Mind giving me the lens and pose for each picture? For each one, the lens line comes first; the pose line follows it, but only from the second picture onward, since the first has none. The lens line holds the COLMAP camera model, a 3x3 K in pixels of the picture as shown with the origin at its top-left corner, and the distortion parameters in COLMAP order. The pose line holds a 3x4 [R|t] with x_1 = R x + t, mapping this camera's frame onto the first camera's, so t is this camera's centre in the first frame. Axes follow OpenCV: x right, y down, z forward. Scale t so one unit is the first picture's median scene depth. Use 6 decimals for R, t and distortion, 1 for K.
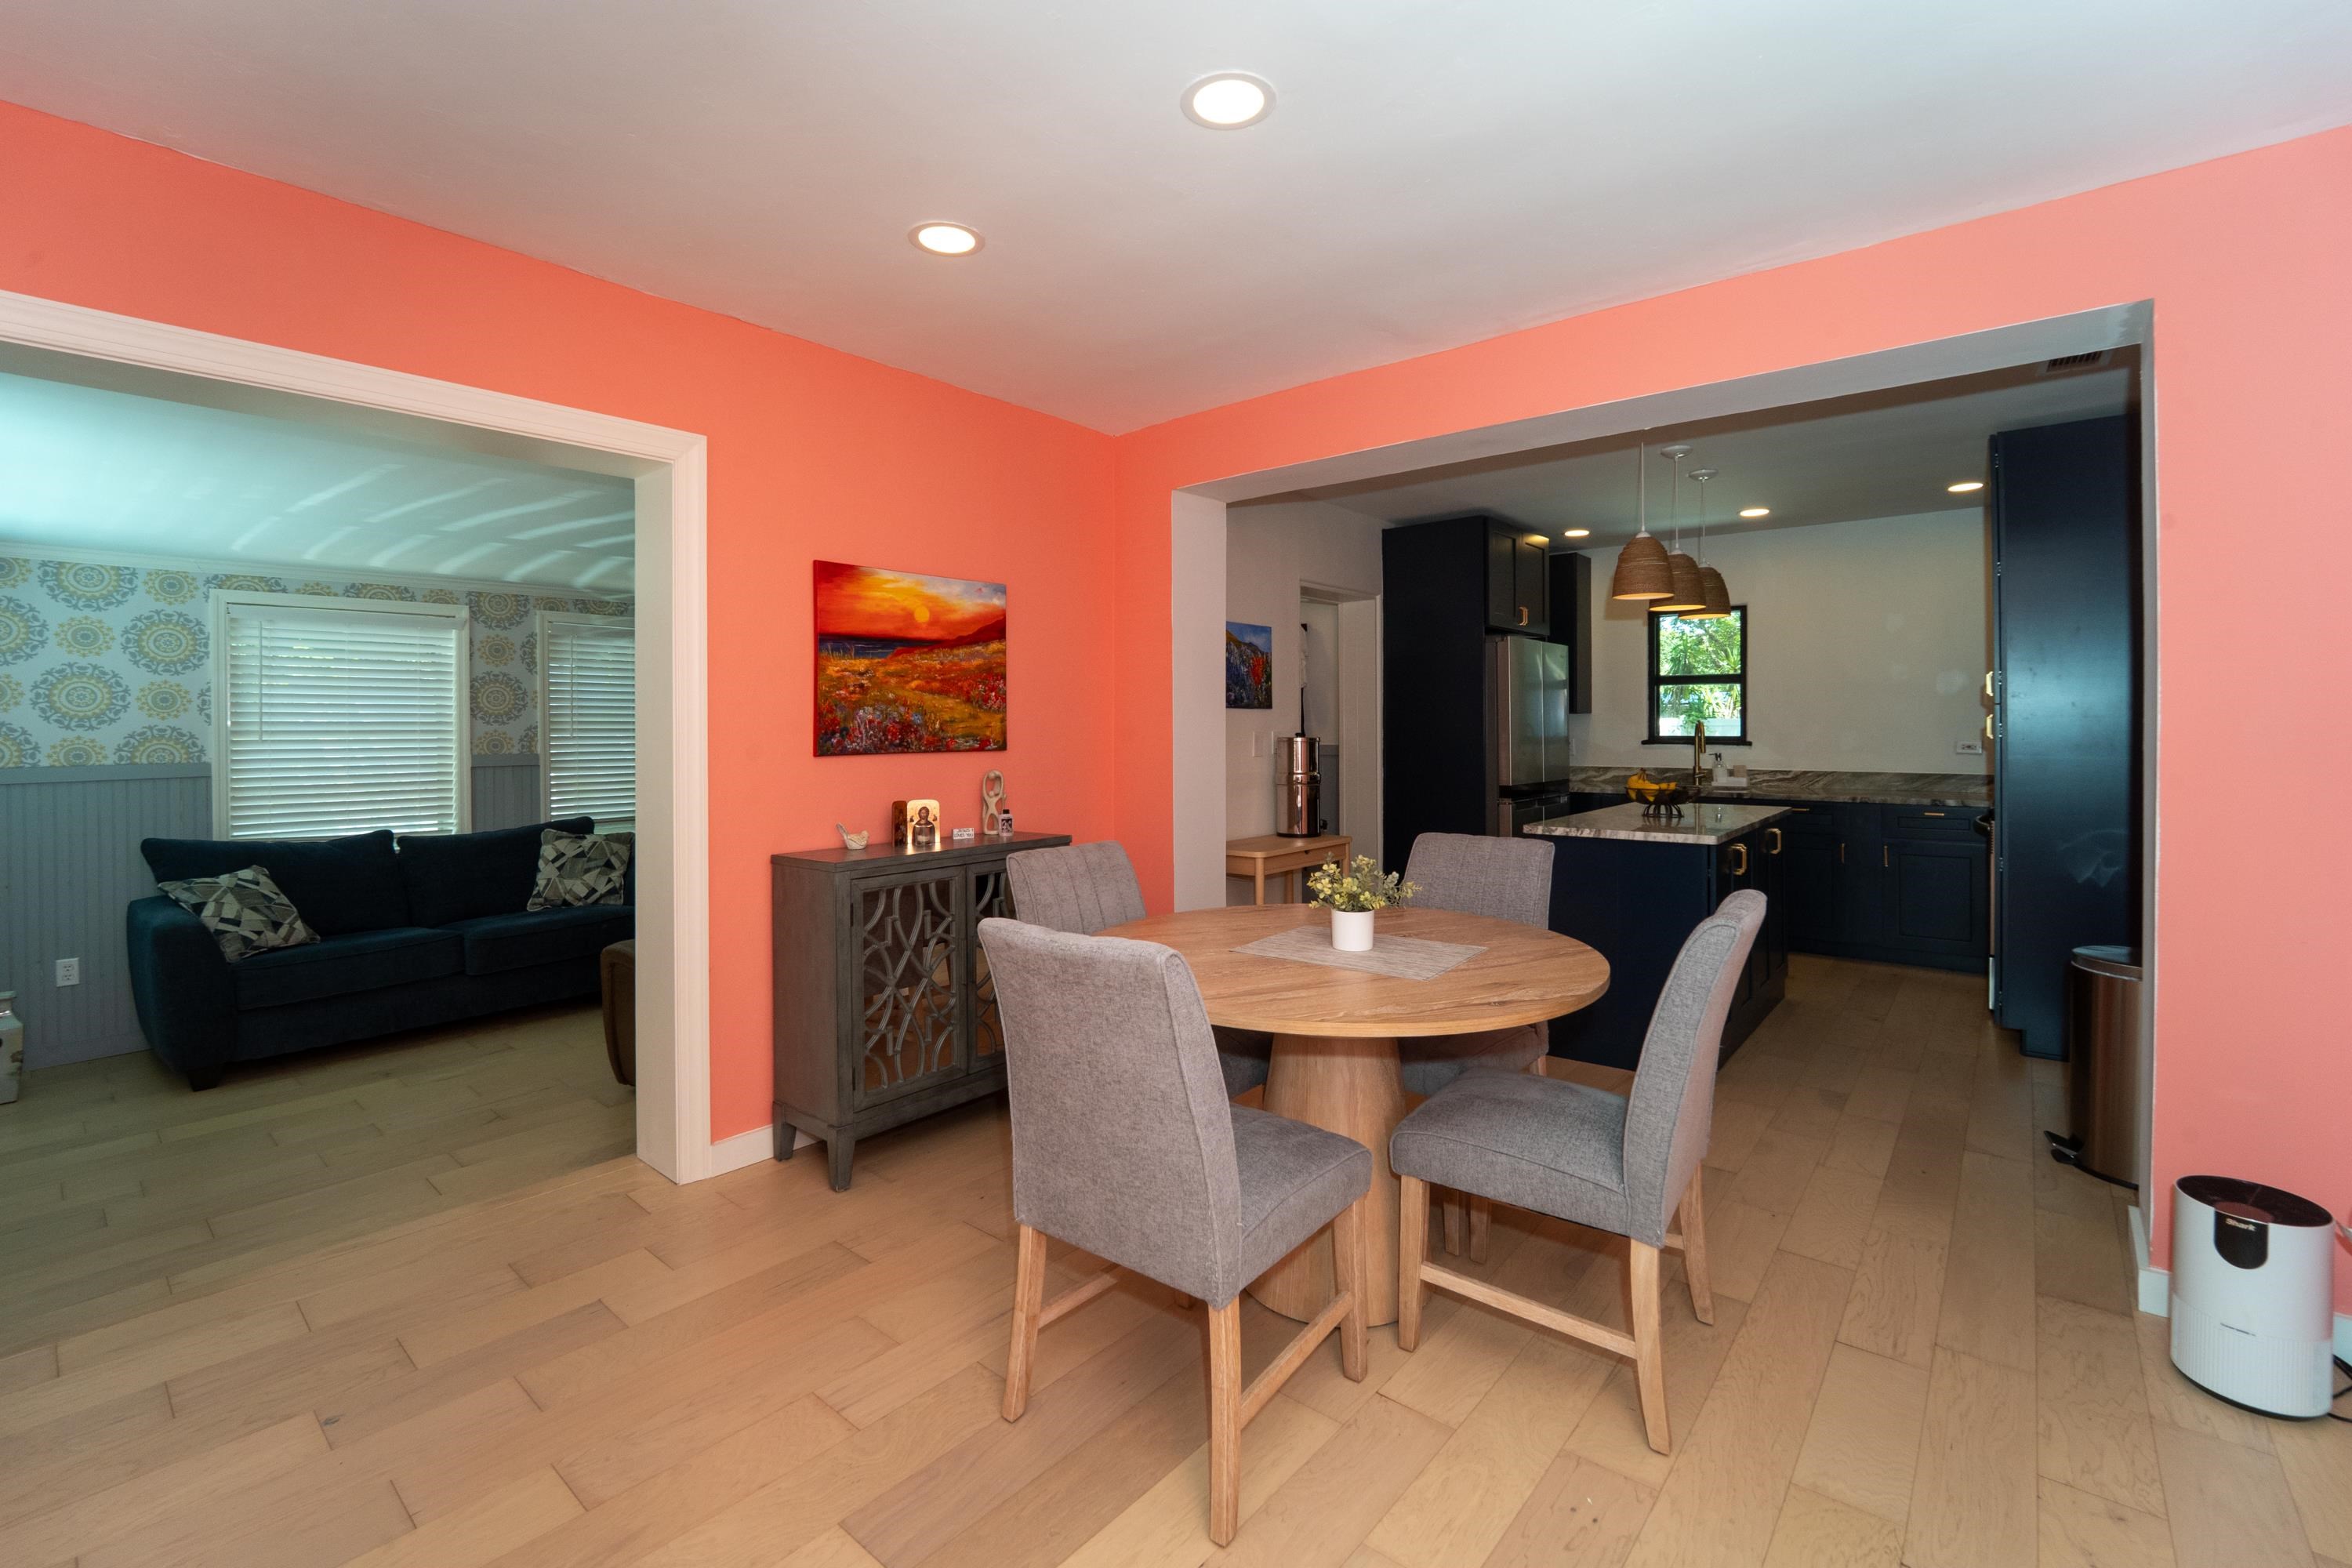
lens RADIAL K [[1001.2, 0, 1176.0], [0, 1001.2, 784.0], [0, 0, 1]] dist [0.000493, 0.000052]
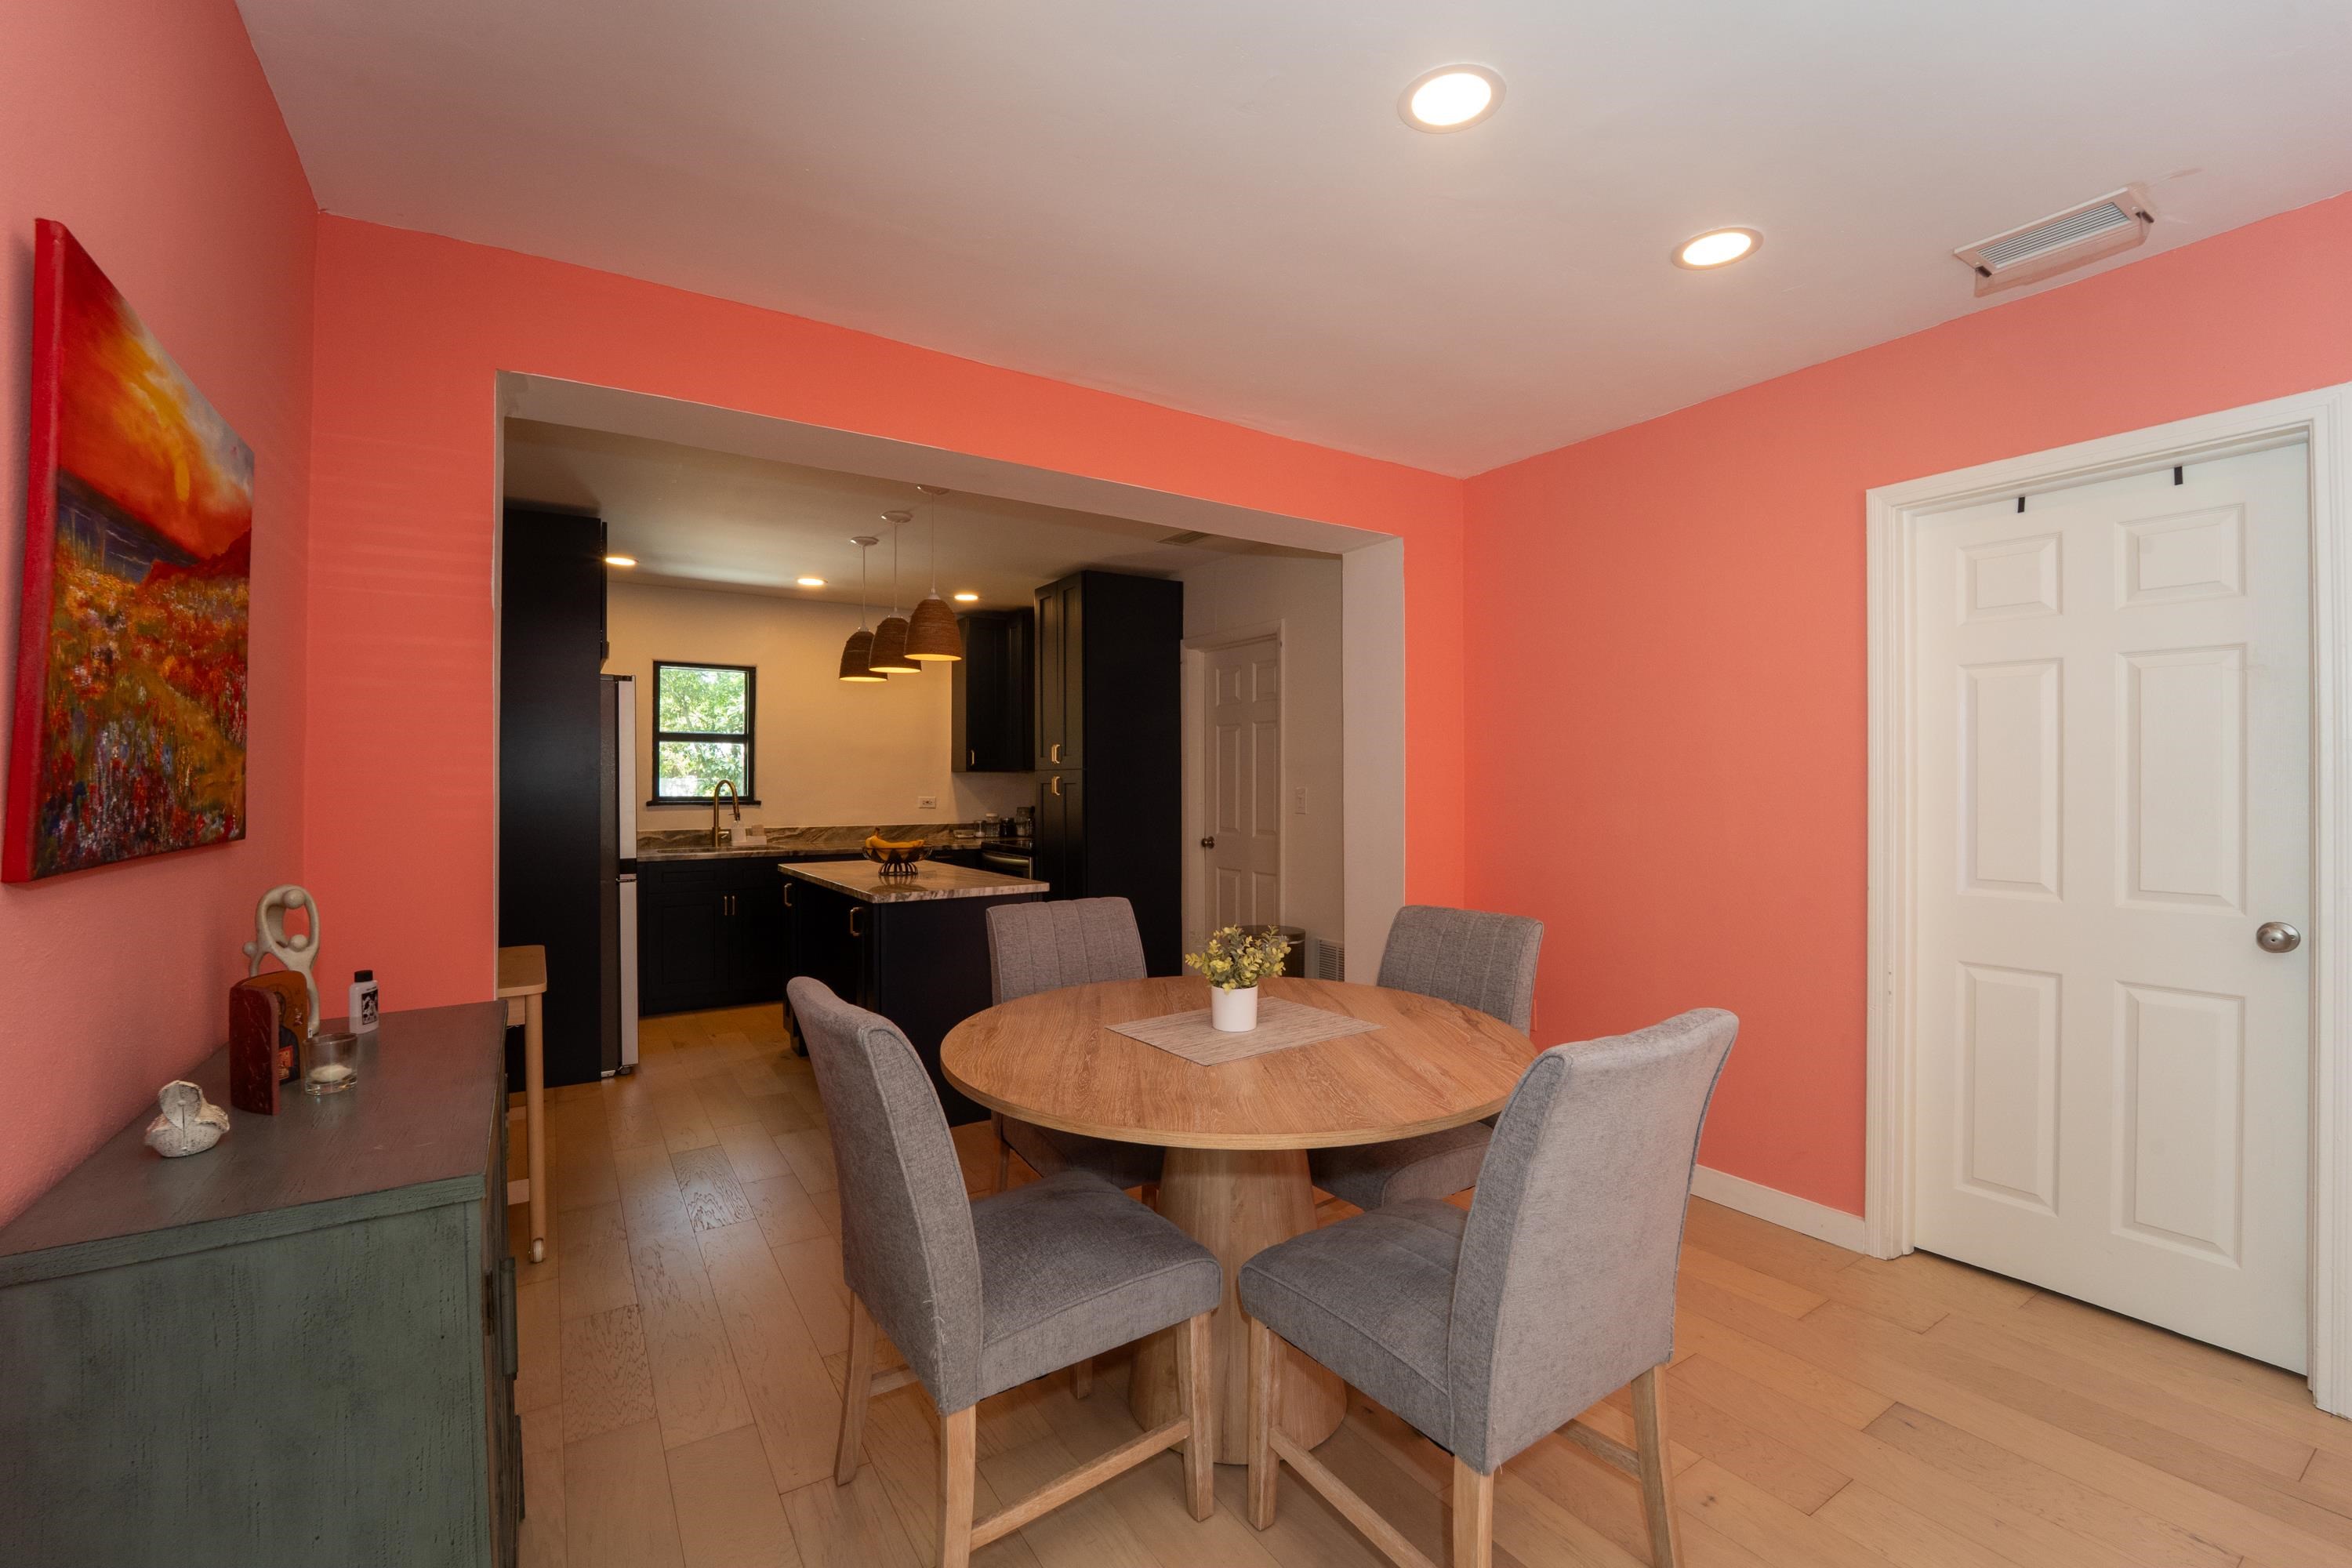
lens RADIAL K [[1001.2, 0, 1176.0], [0, 1001.2, 784.0], [0, 0, 1]] dist [0.000493, 0.000052]
pose [[0.295607, -0.000220, 0.955310, -0.308992], [0.060286, 0.998011, -0.018425, -0.017166], [-0.953406, 0.063038, 0.295032, 0.336782]]
